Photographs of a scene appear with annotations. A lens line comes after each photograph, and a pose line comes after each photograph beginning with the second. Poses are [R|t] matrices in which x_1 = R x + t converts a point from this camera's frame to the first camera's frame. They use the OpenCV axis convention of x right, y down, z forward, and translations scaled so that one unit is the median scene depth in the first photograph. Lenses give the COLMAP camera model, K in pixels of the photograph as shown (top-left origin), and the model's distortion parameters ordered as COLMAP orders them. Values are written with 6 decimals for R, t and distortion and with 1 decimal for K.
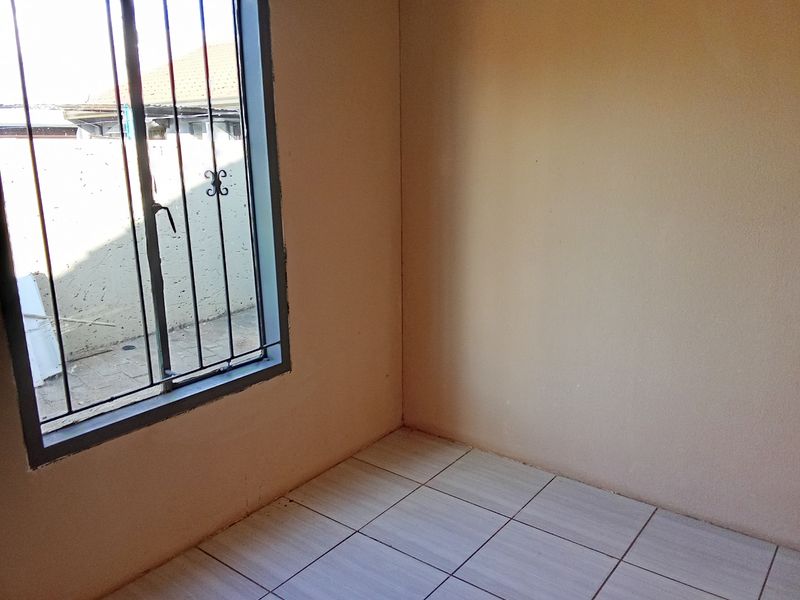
lens RADIAL K [[630.6, 0, 403.1], [0, 630.6, 300.0], [0, 0, 1]] dist [0.035285, -0.097644]
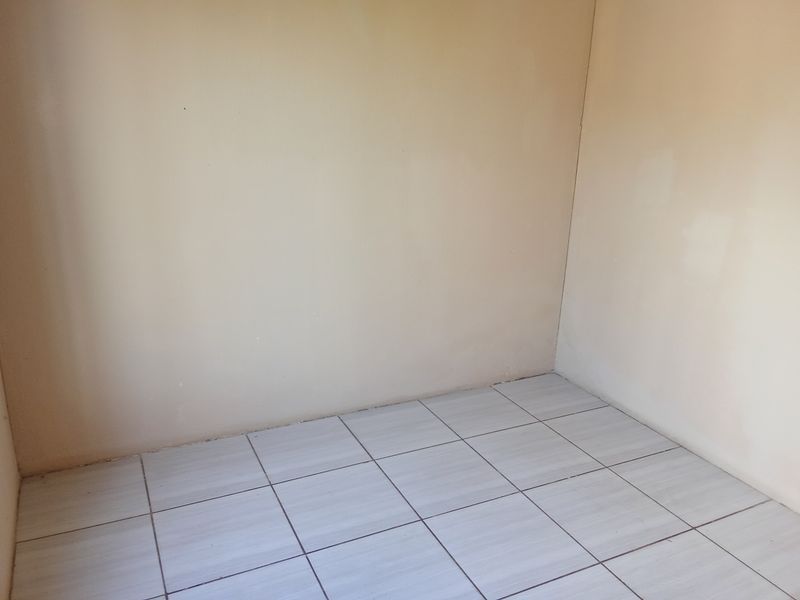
lens RADIAL K [[630.6, 0, 401.3], [0, 630.6, 300.4], [0, 0, 1]] dist [0.035285, -0.097644]
pose [[0.450564, -0.252748, 0.856219, -0.475489], [0.182155, 0.964937, 0.188986, -0.073750], [-0.873963, 0.070814, 0.480805, 0.315557]]
